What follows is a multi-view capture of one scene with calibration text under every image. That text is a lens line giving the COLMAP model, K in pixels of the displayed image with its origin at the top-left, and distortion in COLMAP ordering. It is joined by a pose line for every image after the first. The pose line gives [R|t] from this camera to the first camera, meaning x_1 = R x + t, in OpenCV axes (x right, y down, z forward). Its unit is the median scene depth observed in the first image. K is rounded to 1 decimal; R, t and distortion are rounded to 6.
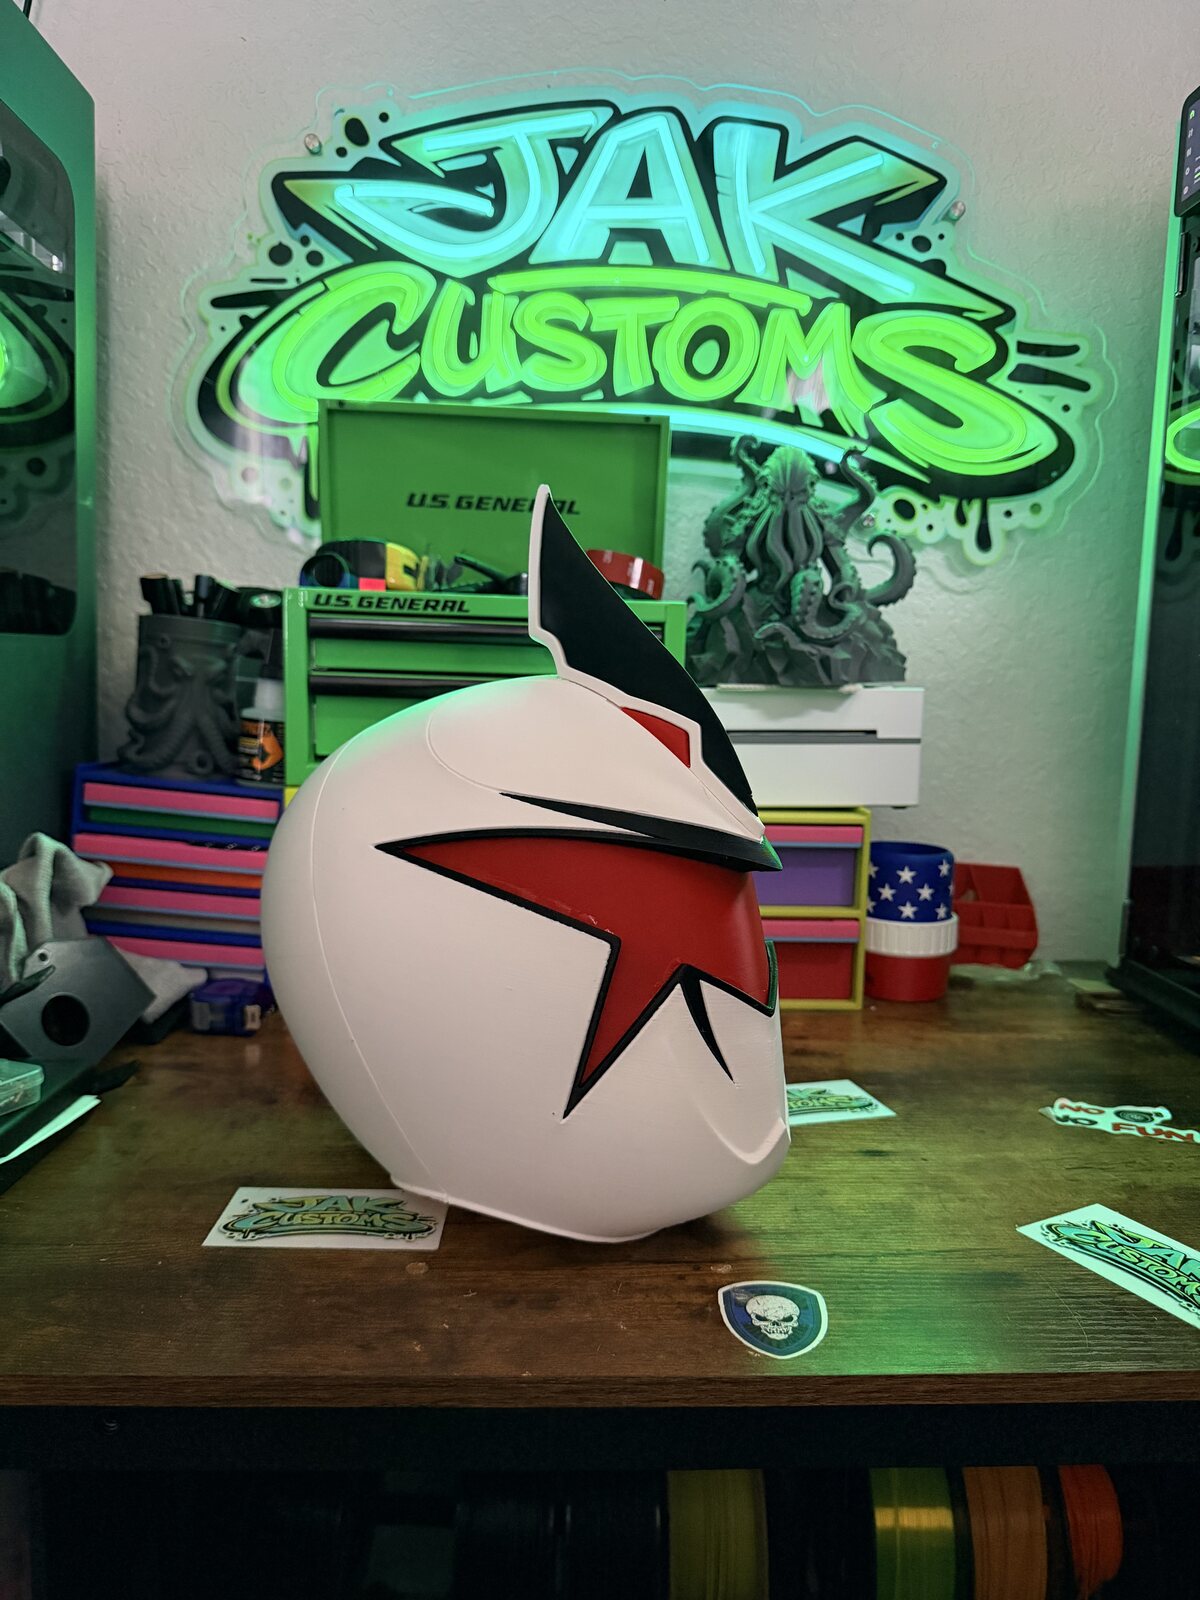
lens RADIAL K [[1167.4, 0, 605.3], [0, 1167.4, 800.9], [0, 0, 1]] dist [-0.011637, -0.019427]
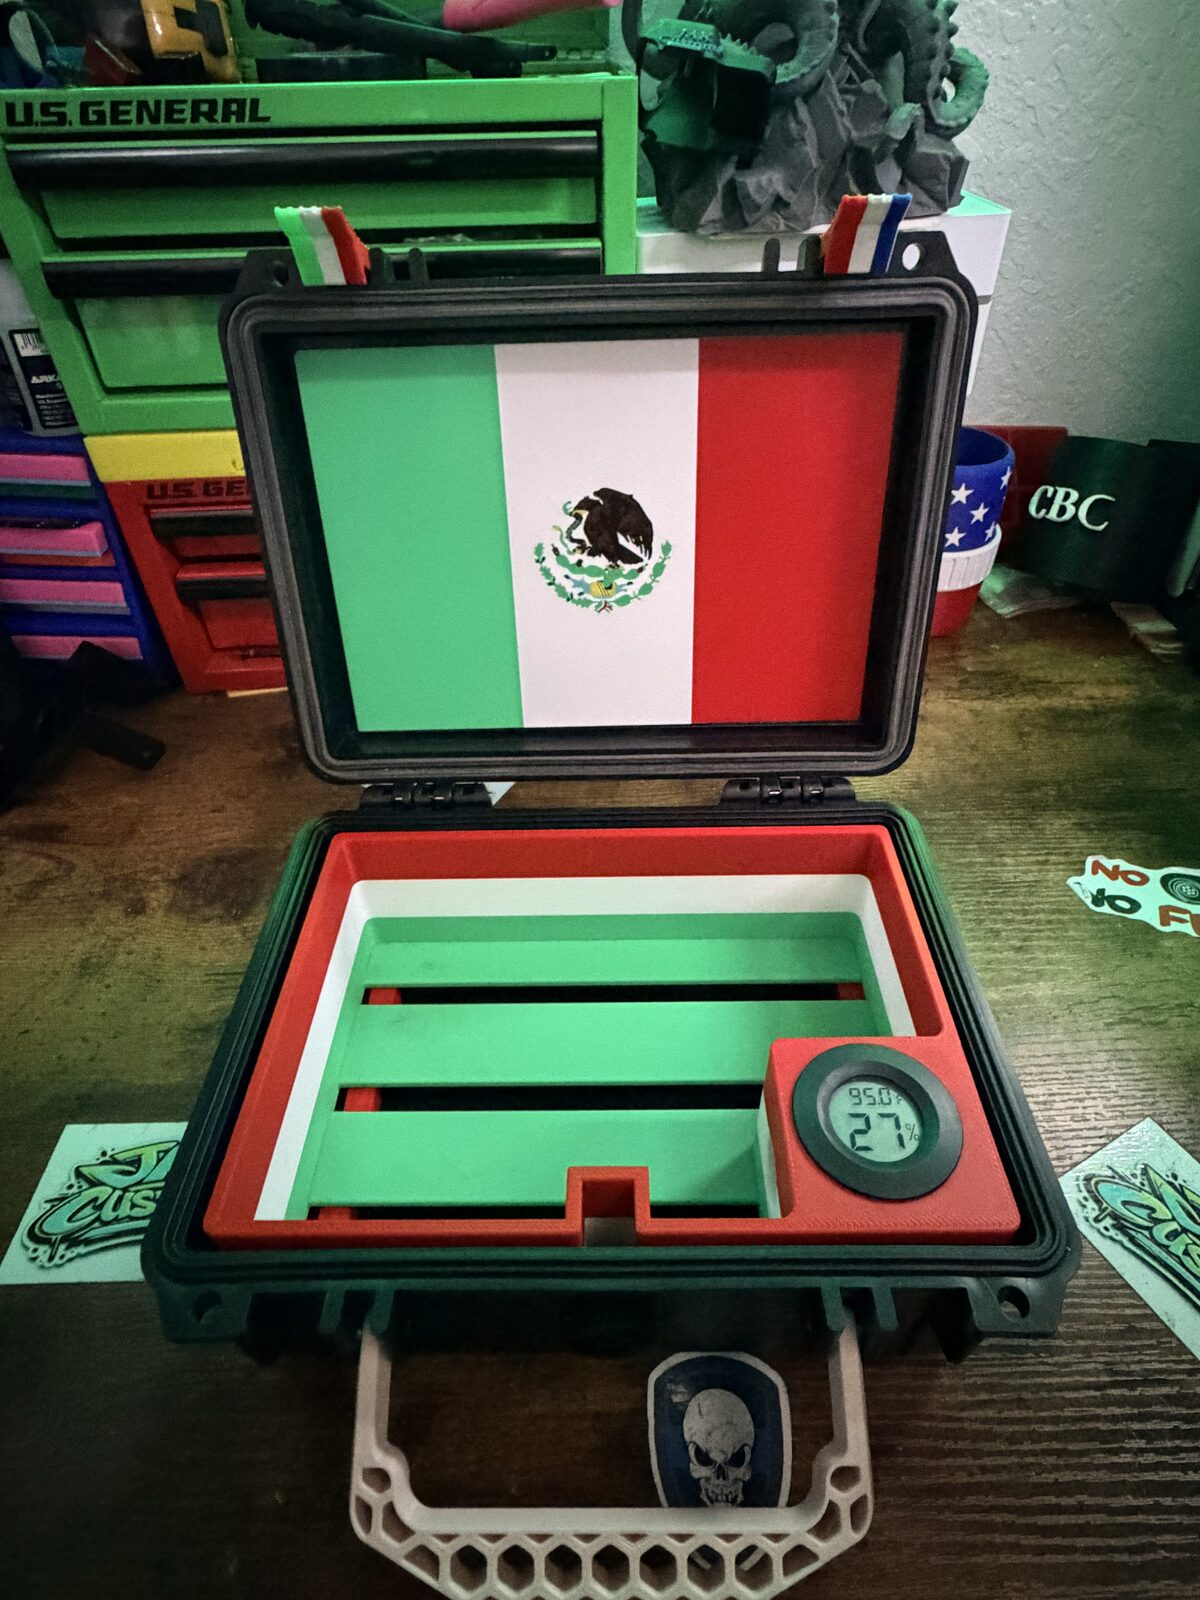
lens RADIAL K [[886.0, 0, 605.6], [0, 886.0, 772.4], [0, 0, 1]] dist [-0.009420, 0.006544]
pose [[0.999030, -0.030222, -0.032015, 0.051848], [0.043028, 0.824212, 0.564644, -0.120453], [0.009322, -0.565474, 0.824713, 0.391117]]
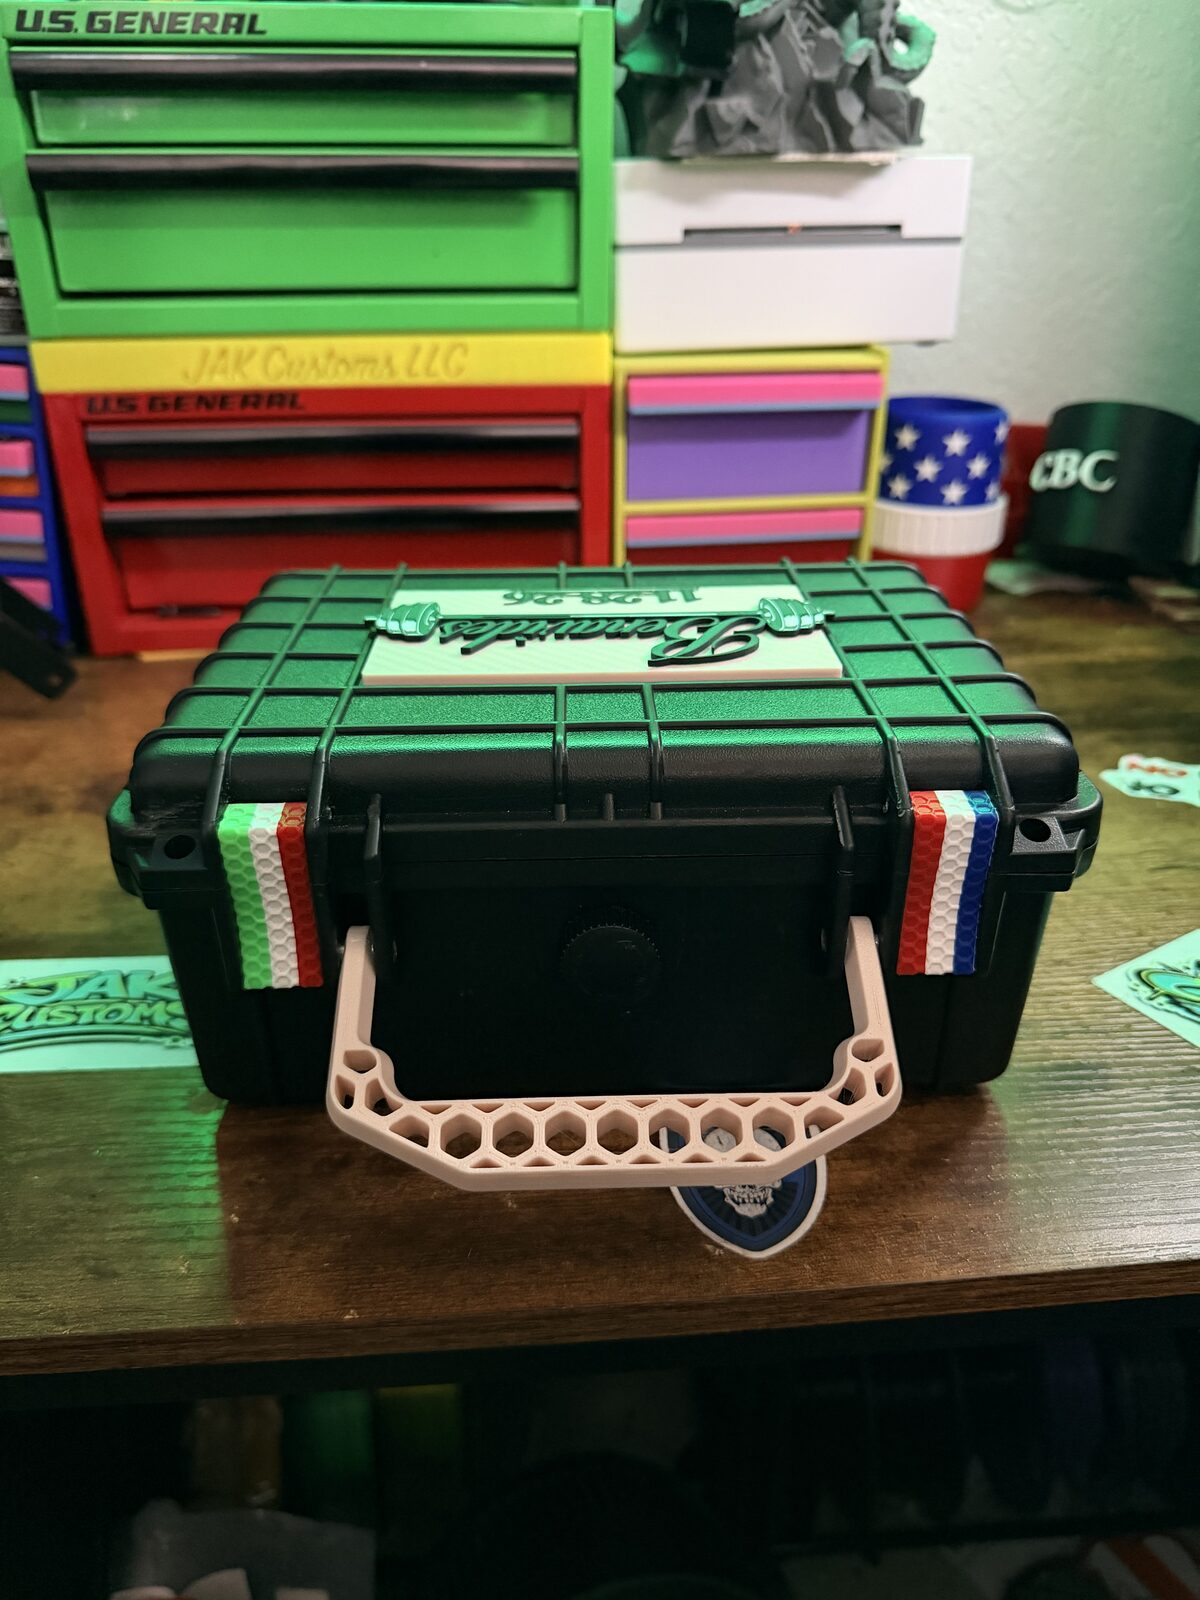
lens RADIAL K [[1167.4, 0, 606.6], [0, 1167.4, 804.1], [0, 0, 1]] dist [-0.011637, -0.019427]
pose [[0.998869, -0.040933, 0.024181, 0.030240], [0.029612, 0.933584, 0.357133, 0.007774], [-0.037194, -0.356014, 0.933740, 0.233928]]
